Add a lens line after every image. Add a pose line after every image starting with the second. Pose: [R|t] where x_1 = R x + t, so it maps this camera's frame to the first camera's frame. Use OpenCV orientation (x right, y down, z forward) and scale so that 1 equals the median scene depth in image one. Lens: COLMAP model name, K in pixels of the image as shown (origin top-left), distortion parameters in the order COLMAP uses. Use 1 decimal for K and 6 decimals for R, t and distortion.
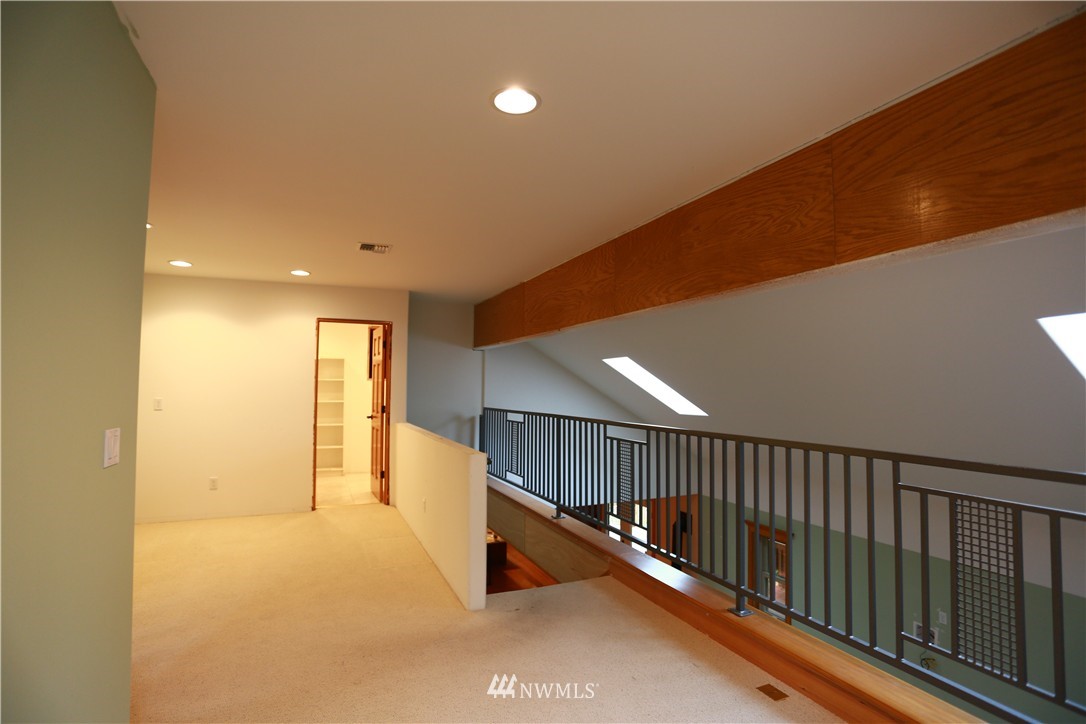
lens RADIAL K [[526.0, 0, 542.4], [0, 526.0, 360.7], [0, 0, 1]] dist [-0.043898, 0.005157]
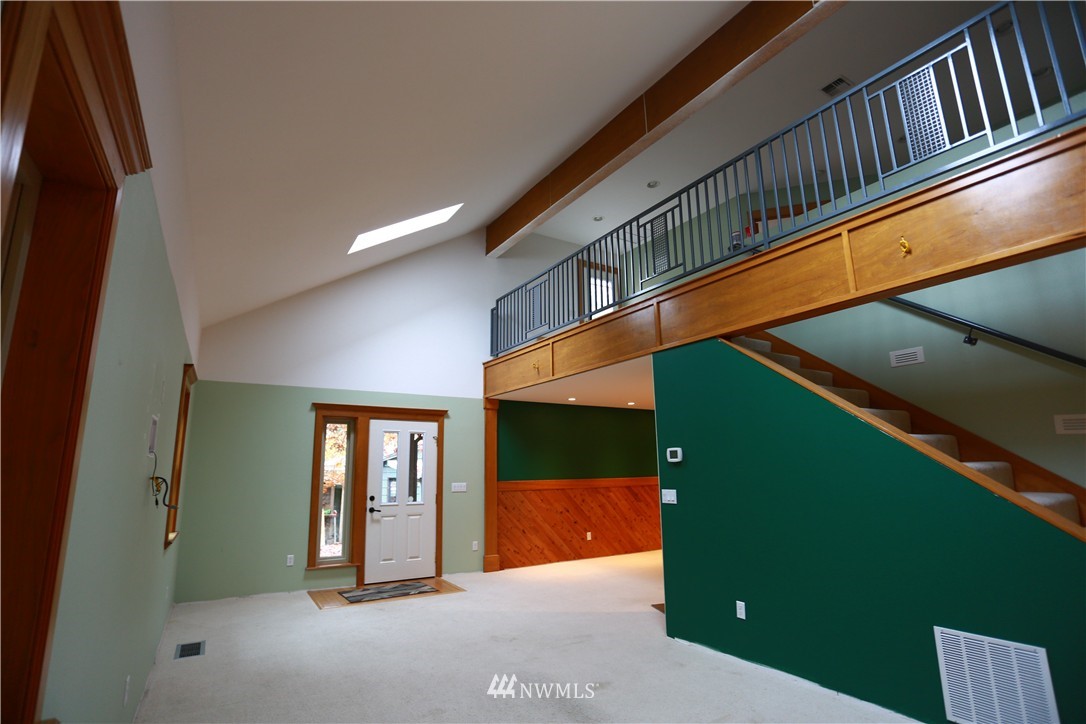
lens RADIAL K [[526.0, 0, 543.1], [0, 526.0, 365.8], [0, 0, 1]] dist [-0.043898, 0.005157]
pose [[0.985899, 0.027252, 0.165110, -0.124607], [-0.005493, 0.991389, -0.130834, 0.717876], [-0.167253, 0.128082, 0.977559, -0.814160]]
